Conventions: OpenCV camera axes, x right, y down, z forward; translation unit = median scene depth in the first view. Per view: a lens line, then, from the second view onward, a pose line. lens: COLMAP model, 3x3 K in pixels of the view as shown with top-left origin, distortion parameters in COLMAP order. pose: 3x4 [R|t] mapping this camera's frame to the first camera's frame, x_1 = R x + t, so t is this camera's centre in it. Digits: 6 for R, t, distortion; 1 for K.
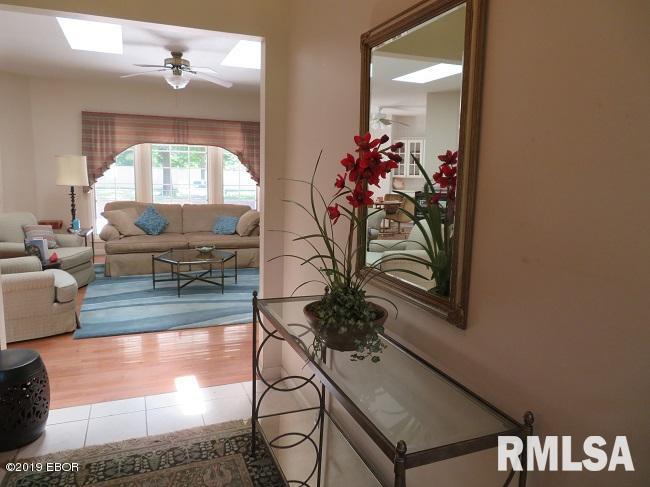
lens RADIAL K [[464.9, 0, 325.0], [0, 464.9, 243.5], [0, 0, 1]] dist [-0.004743, -0.004228]
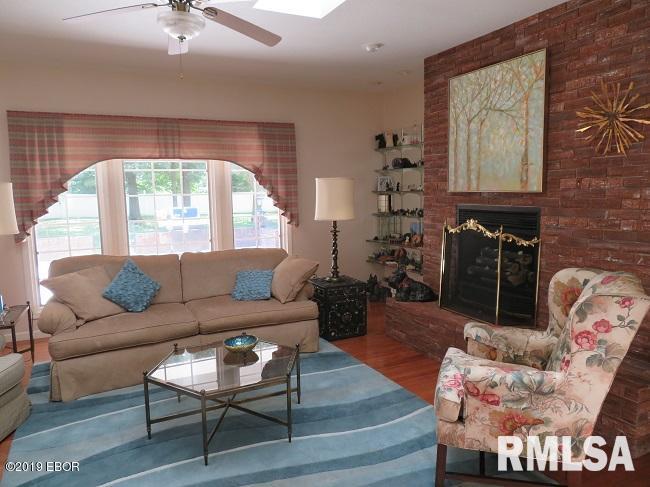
lens RADIAL K [[464.9, 0, 325.0], [0, 464.9, 243.5], [0, 0, 1]] dist [-0.004743, -0.004228]
pose [[0.996398, -0.050998, 0.067750, -0.151741], [0.053438, 0.997968, -0.034702, -0.064190], [-0.065843, 0.038198, 0.997099, 0.359275]]
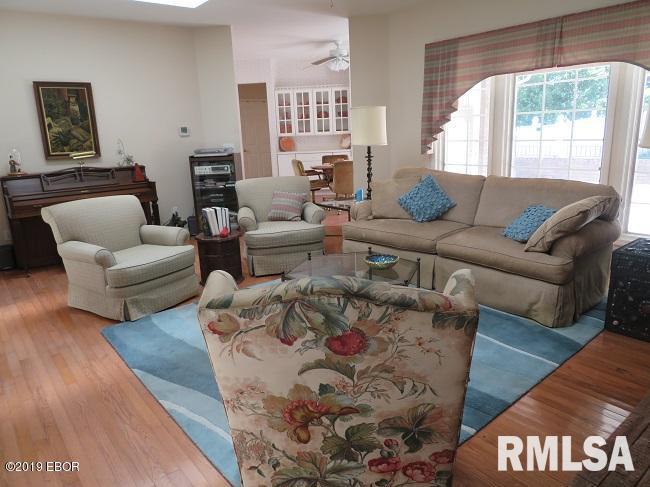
lens RADIAL K [[464.9, 0, 325.0], [0, 464.9, 243.5], [0, 0, 1]] dist [-0.004743, -0.004228]
pose [[0.294108, 0.188936, -0.936912, 0.191285], [-0.098809, 0.981025, 0.166814, -0.075489], [0.950651, 0.043514, 0.307196, 0.610893]]
